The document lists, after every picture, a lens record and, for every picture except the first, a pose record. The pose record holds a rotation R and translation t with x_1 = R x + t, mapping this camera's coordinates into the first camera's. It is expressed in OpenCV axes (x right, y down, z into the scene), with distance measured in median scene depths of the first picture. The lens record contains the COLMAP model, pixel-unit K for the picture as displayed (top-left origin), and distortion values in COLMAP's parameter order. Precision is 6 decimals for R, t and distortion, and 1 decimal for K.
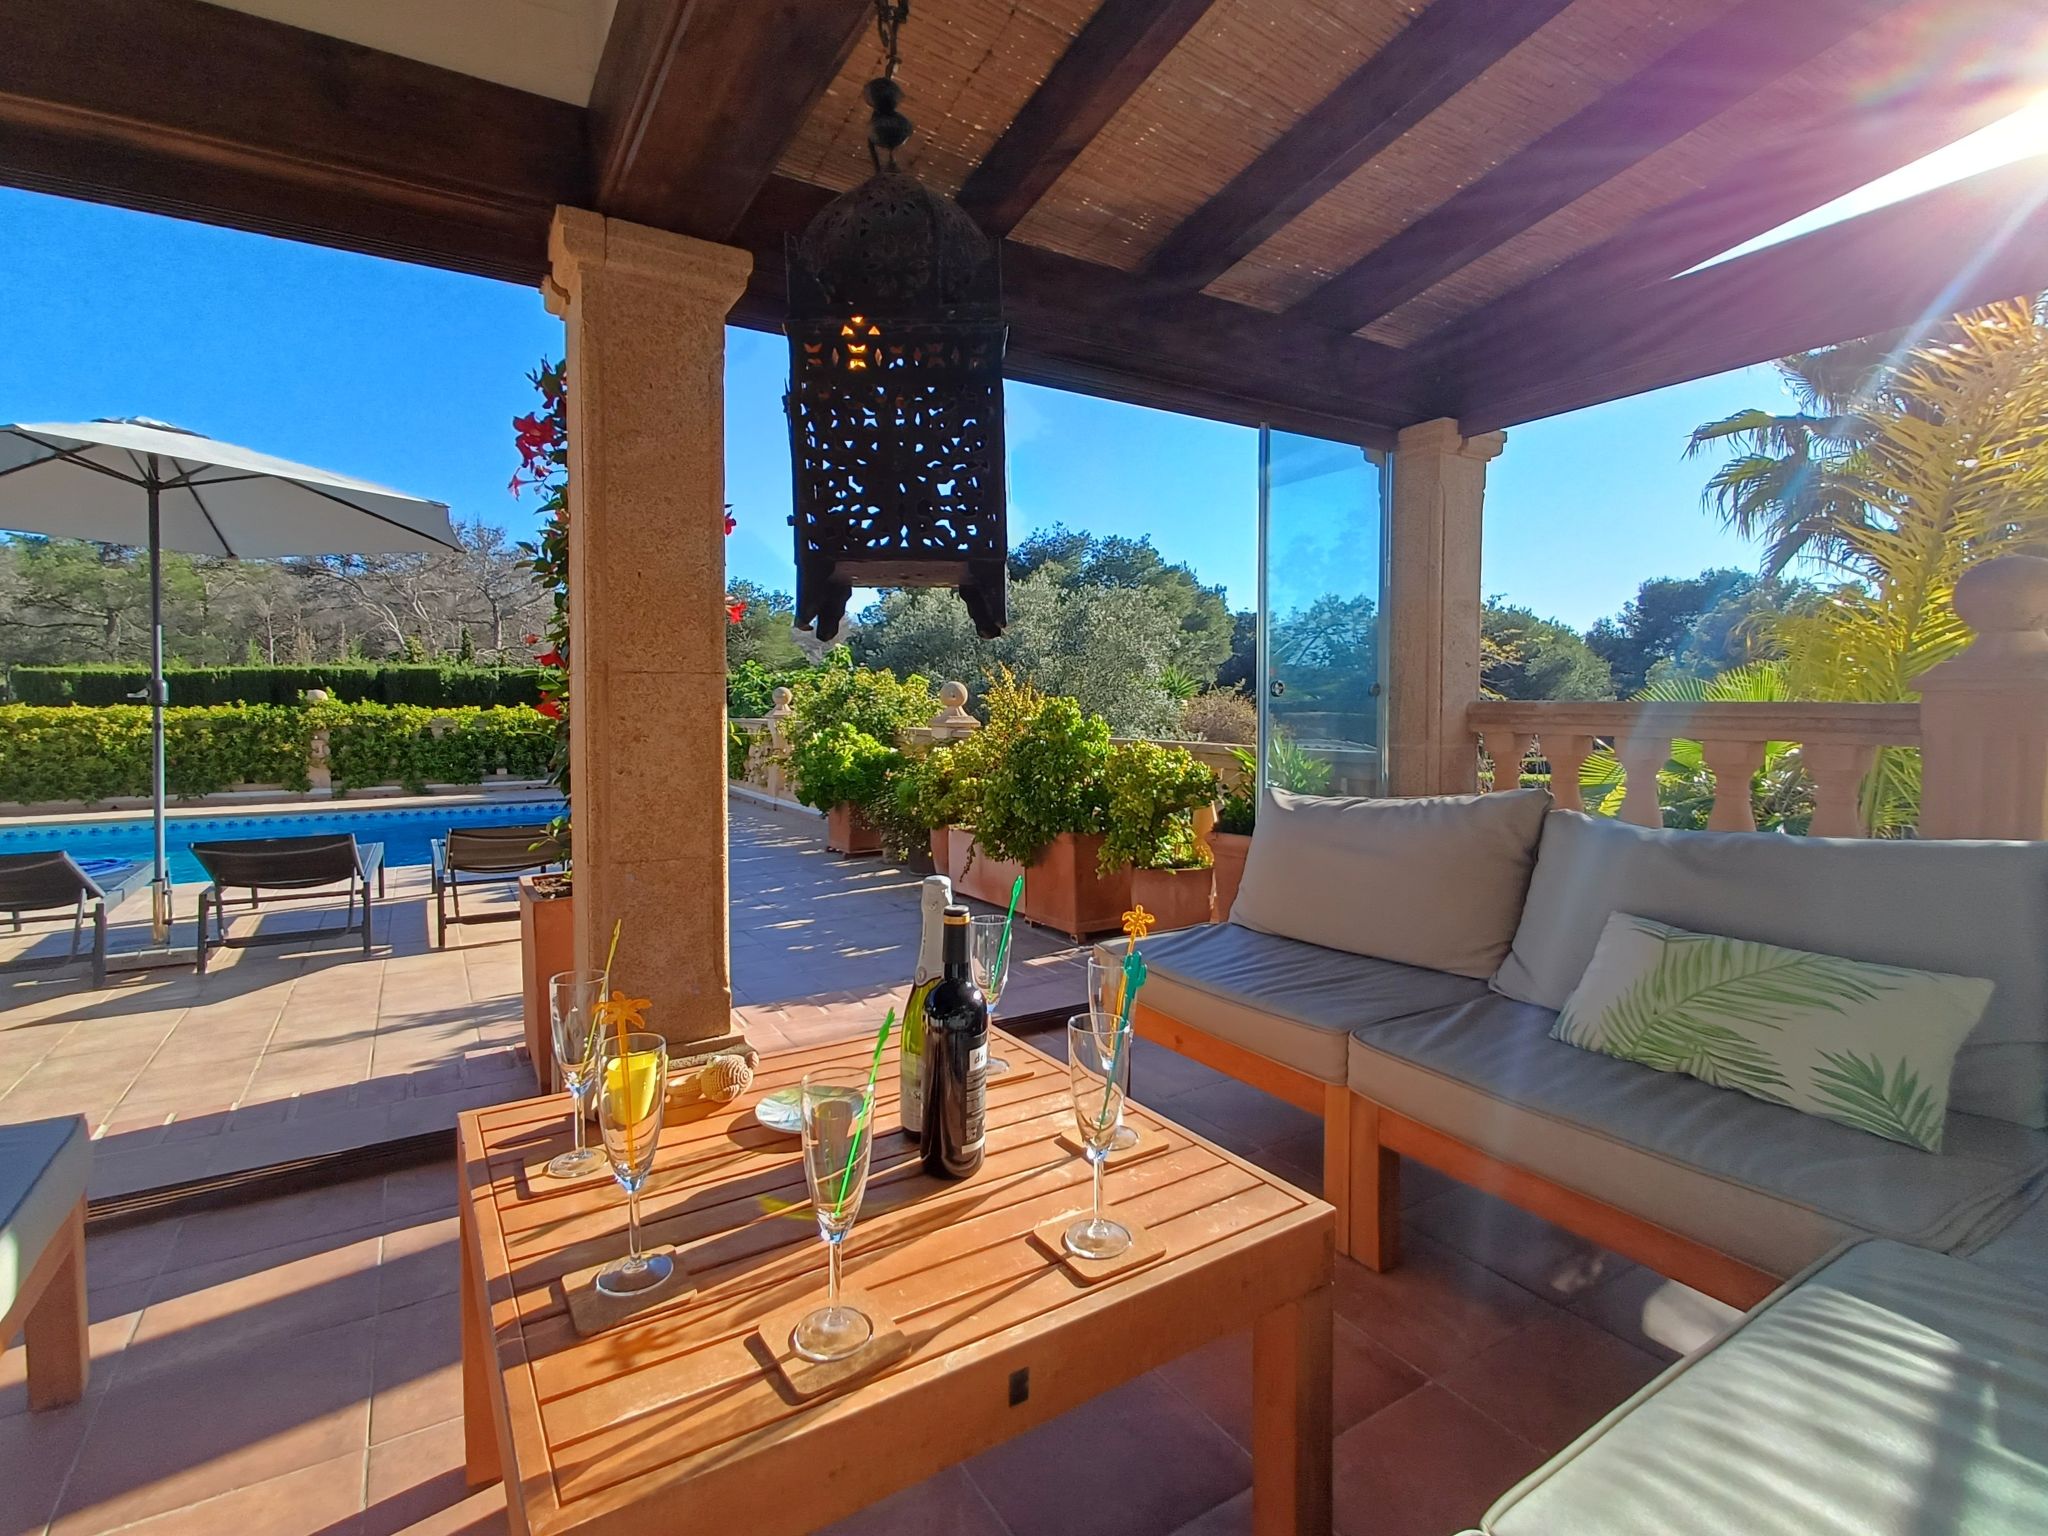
lens RADIAL K [[983.2, 0, 1028.6], [0, 983.2, 753.3], [0, 0, 1]] dist [-0.004699, -0.000811]
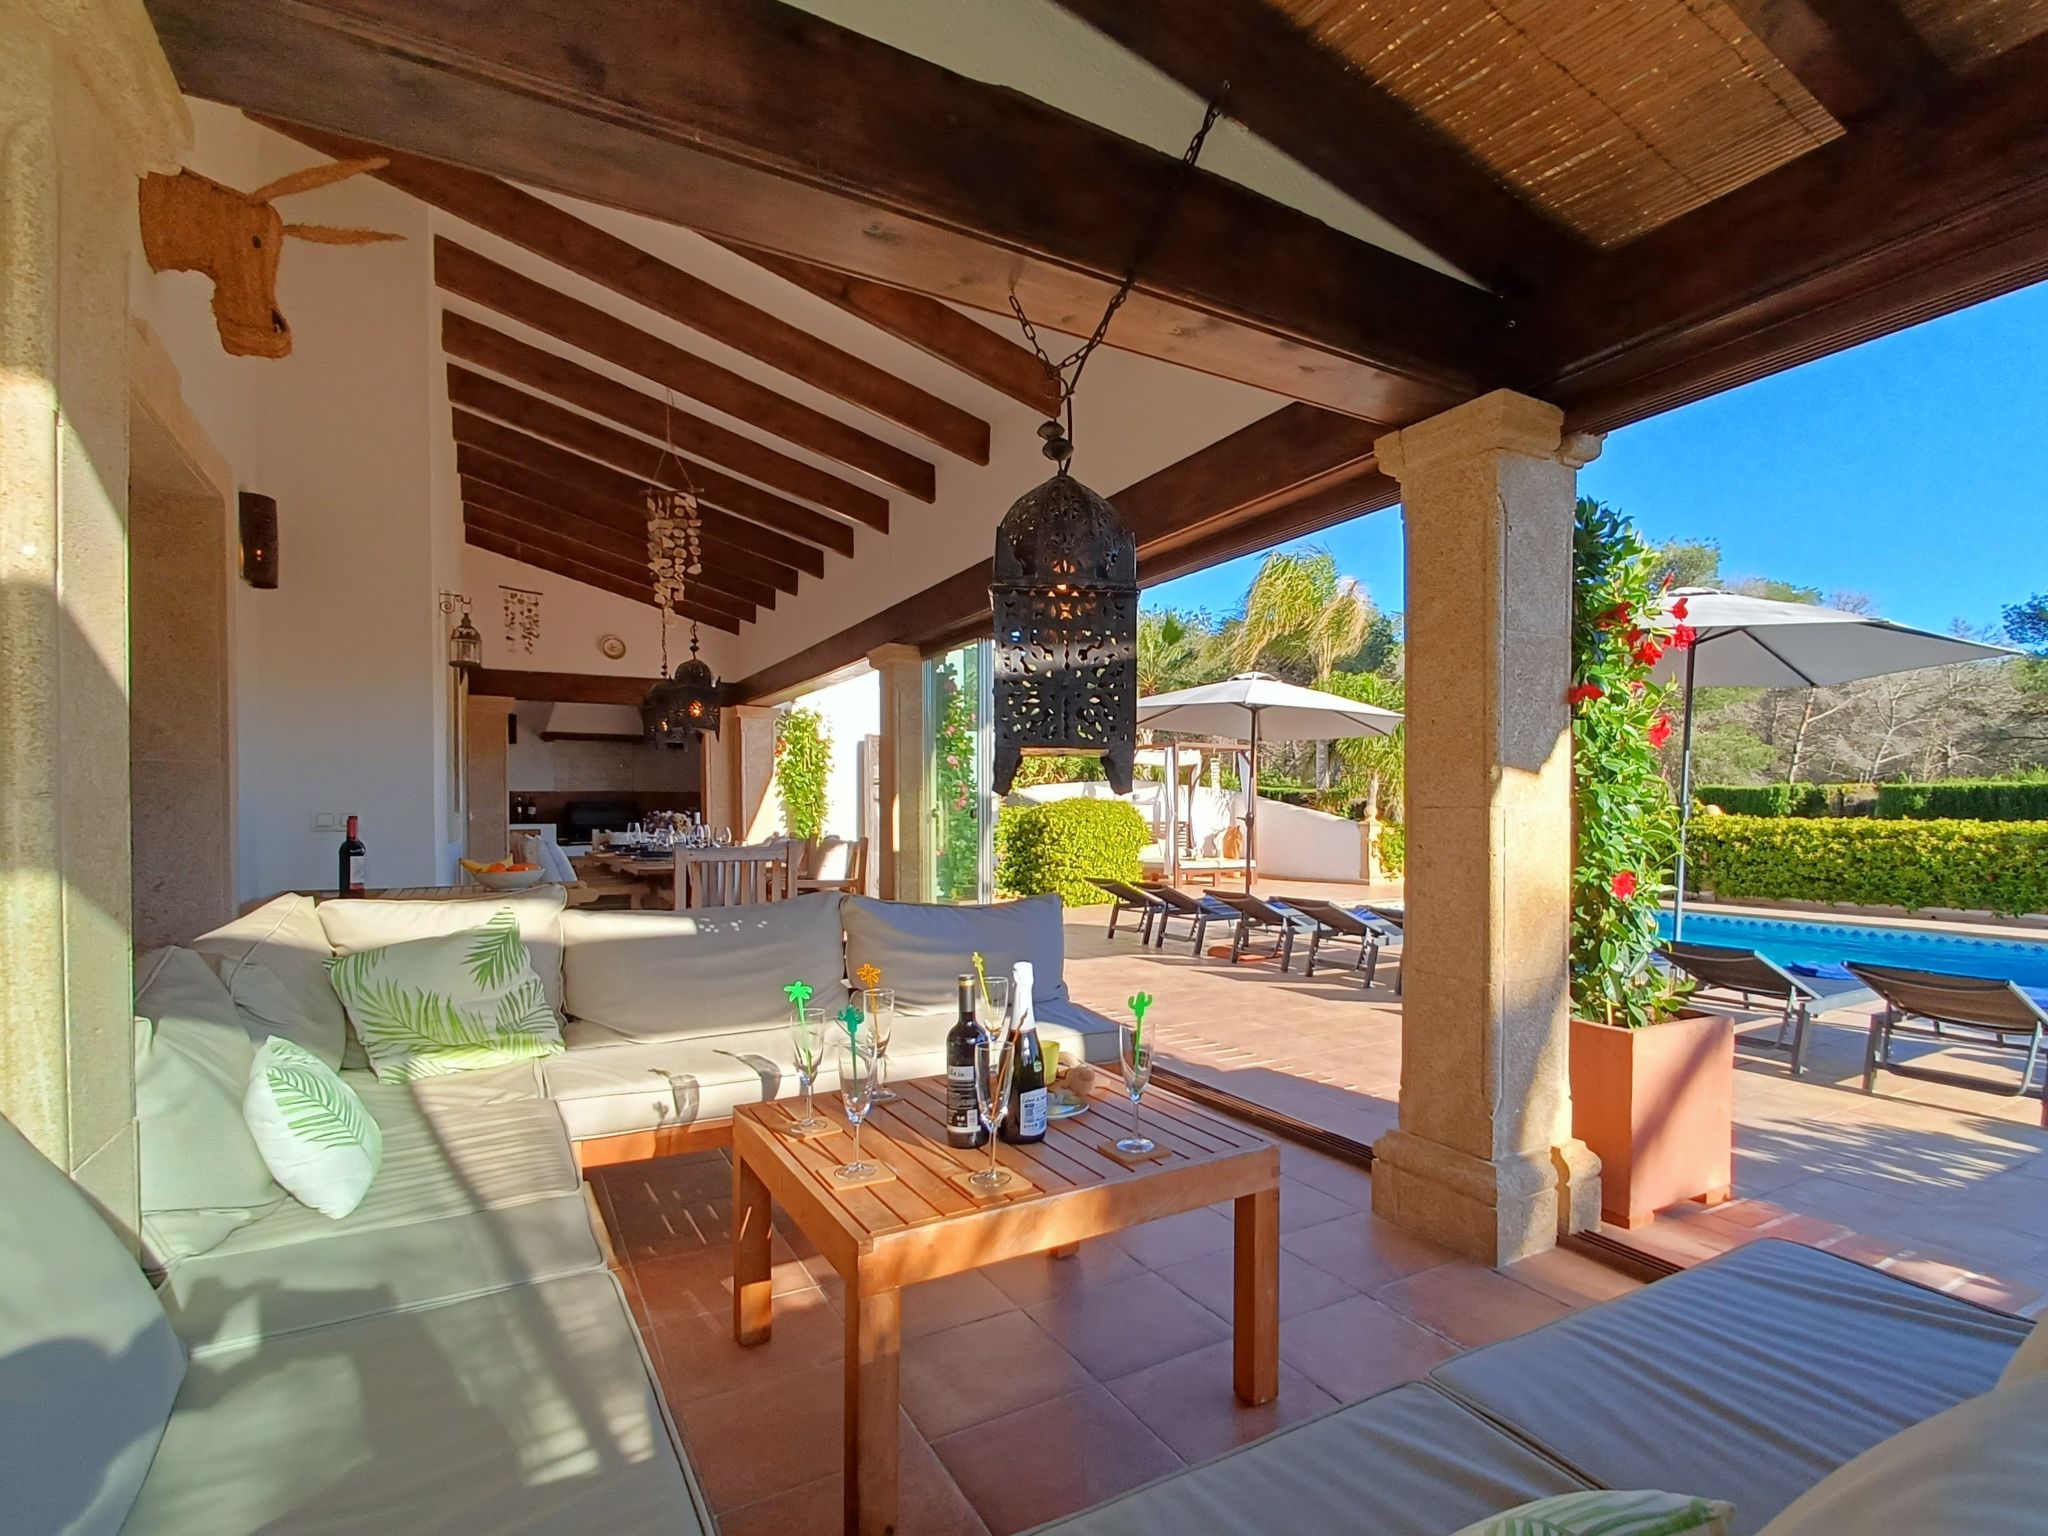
lens RADIAL K [[983.2, 0, 1062.7], [0, 983.2, 842.5], [0, 0, 1]] dist [-0.004699, -0.000811]
pose [[-0.034555, 0.030108, -0.998949, 0.138586], [-0.050753, 0.998204, 0.031841, -0.010310], [0.998113, 0.051800, -0.032965, 0.111937]]
